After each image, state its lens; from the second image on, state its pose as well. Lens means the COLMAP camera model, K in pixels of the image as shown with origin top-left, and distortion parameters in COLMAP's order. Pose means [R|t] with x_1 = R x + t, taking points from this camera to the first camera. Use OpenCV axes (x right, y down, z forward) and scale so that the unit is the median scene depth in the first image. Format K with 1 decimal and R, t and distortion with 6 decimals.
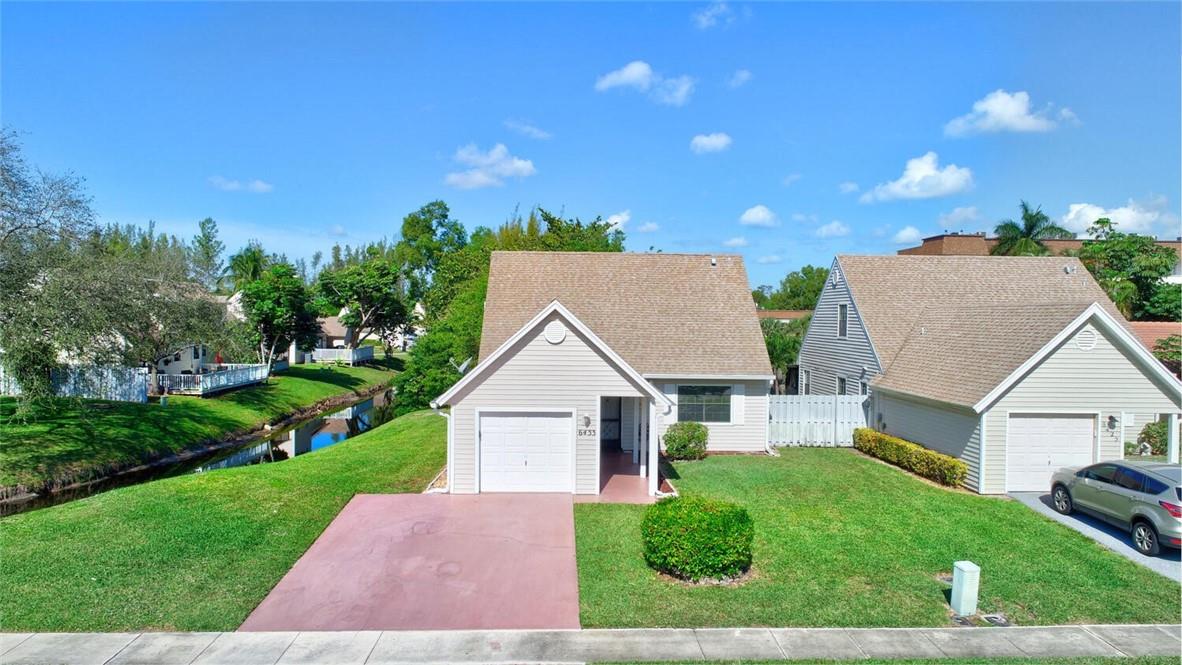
lens RADIAL K [[793.0, 0, 591.0], [0, 793.0, 332.5], [0, 0, 1]] dist [-0.007092, 0.001057]
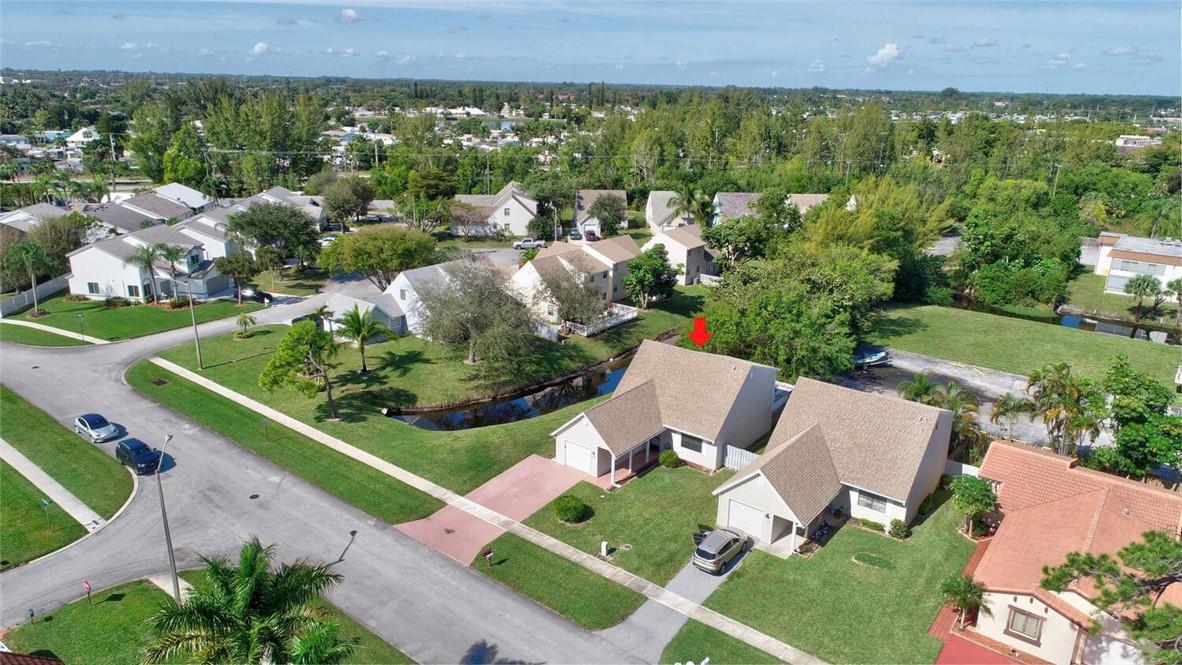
lens RADIAL K [[793.0, 0, 591.0], [0, 793.0, 332.5], [0, 0, 1]] dist [-0.007092, 0.001057]
pose [[0.765218, 0.196481, -0.613056, 1.503374], [-0.021277, 0.959486, 0.280951, -1.006369], [0.643420, -0.201945, 0.738396, -0.931247]]
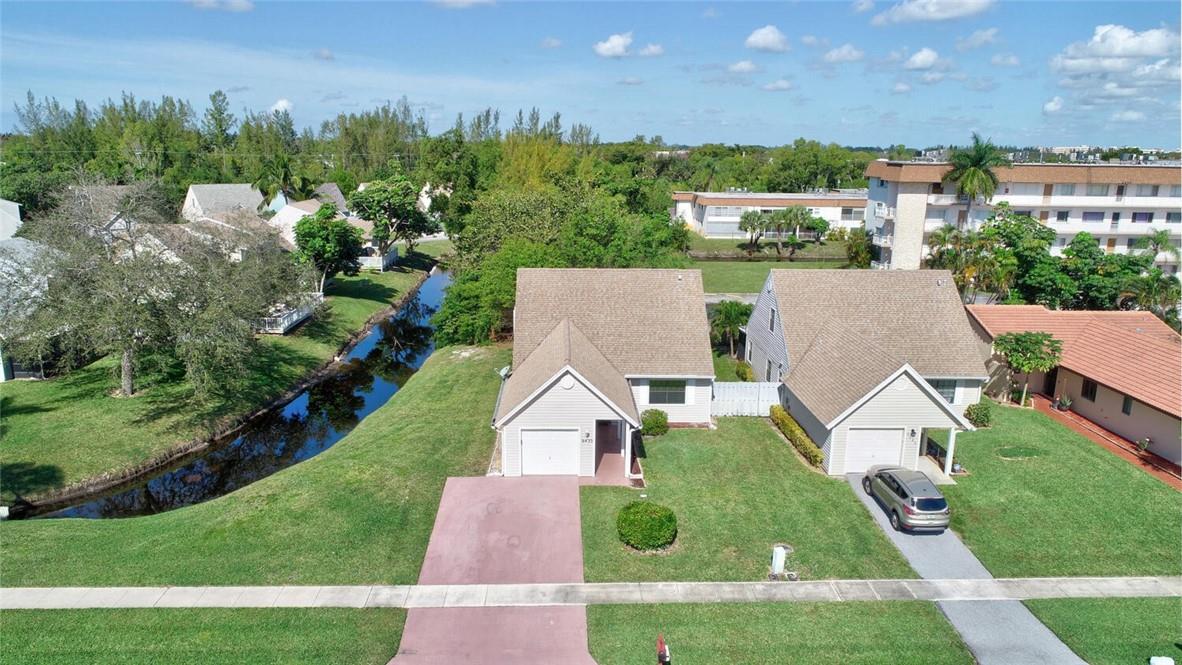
lens RADIAL K [[793.0, 0, 591.0], [0, 793.0, 332.5], [0, 0, 1]] dist [-0.007092, 0.001057]
pose [[0.999998, 0.001996, 0.000909, 0.000689], [-0.002142, 0.977582, 0.210543, -0.395275], [-0.000468, -0.210545, 0.977584, -0.495981]]
